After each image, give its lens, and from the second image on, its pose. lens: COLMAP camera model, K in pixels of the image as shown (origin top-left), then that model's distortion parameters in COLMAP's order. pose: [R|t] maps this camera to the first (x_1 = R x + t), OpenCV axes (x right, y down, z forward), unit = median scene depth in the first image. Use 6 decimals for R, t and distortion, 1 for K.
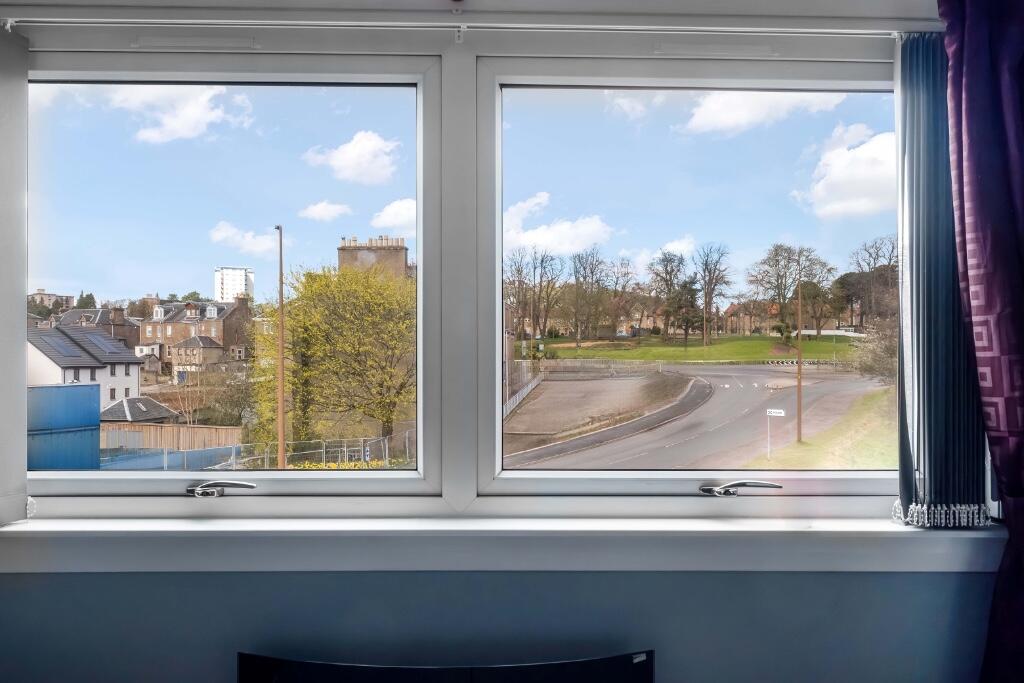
lens RADIAL K [[714.1, 0, 512.0], [0, 714.1, 359.4], [0, 0, 1]] dist [0.001563, 0.000766]
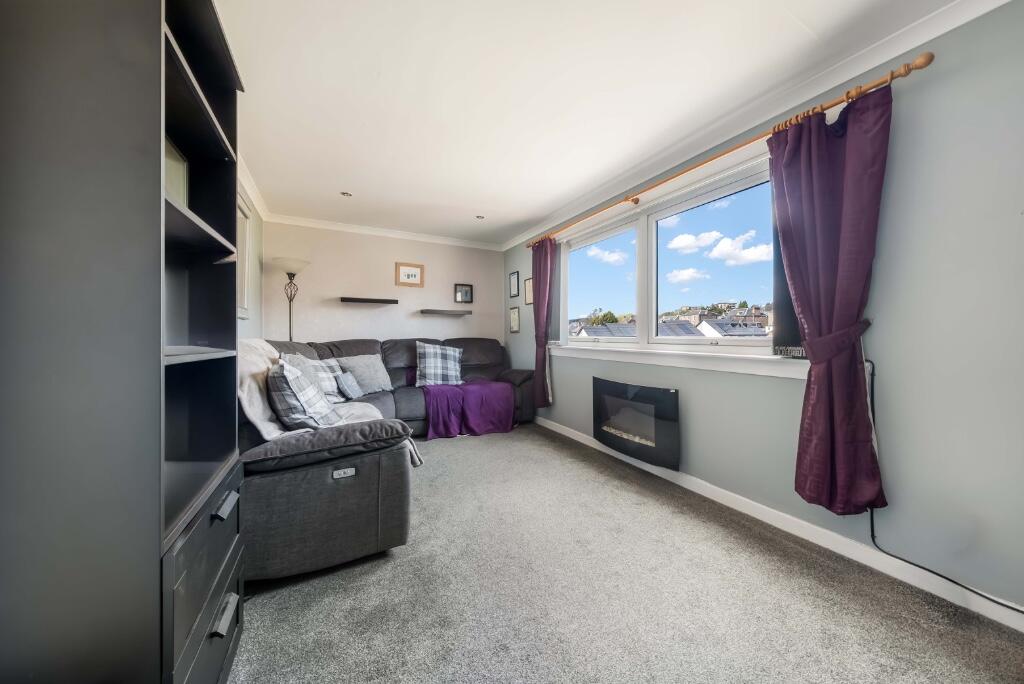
lens RADIAL K [[351.5, 0, 515.8], [0, 351.5, 333.1], [0, 0, 1]] dist [0.015763, -0.000001]
pose [[0.445677, -0.006684, -0.895169, 1.288260], [0.003533, 0.999977, -0.005708, 0.162691], [0.895187, -0.000619, 0.445690, -0.346901]]
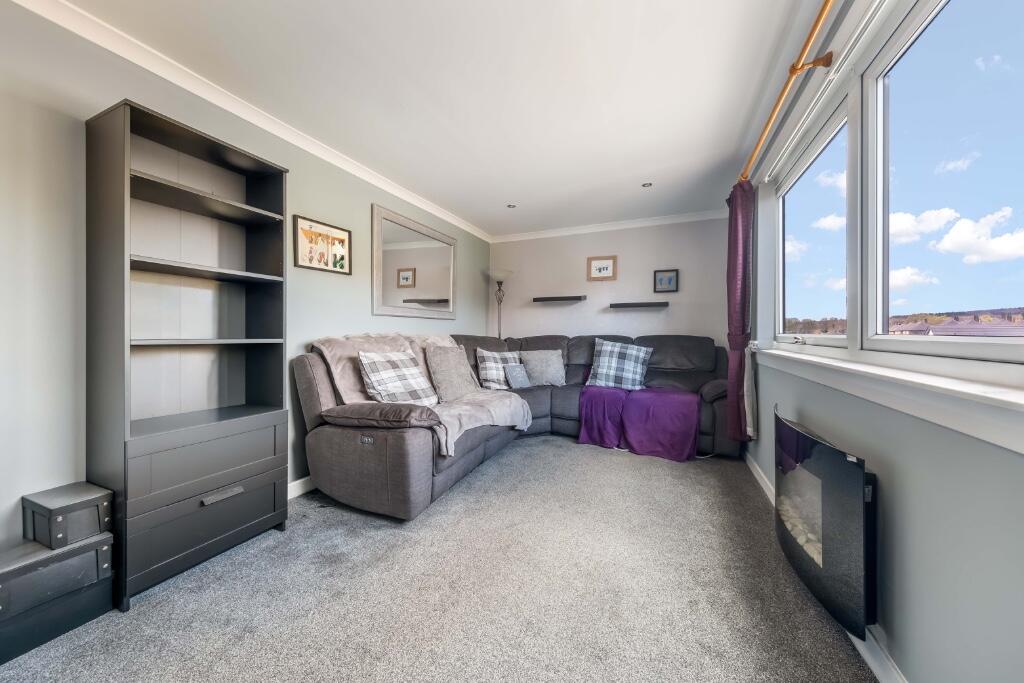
lens RADIAL K [[351.5, 0, 515.8], [0, 351.5, 332.6], [0, 0, 1]] dist [0.015763, -0.000001]
pose [[-0.416481, -0.000443, -0.909145, 1.094699], [-0.000465, 1.000000, -0.000274, 0.167713], [0.909144, 0.000309, -0.416481, 0.685466]]
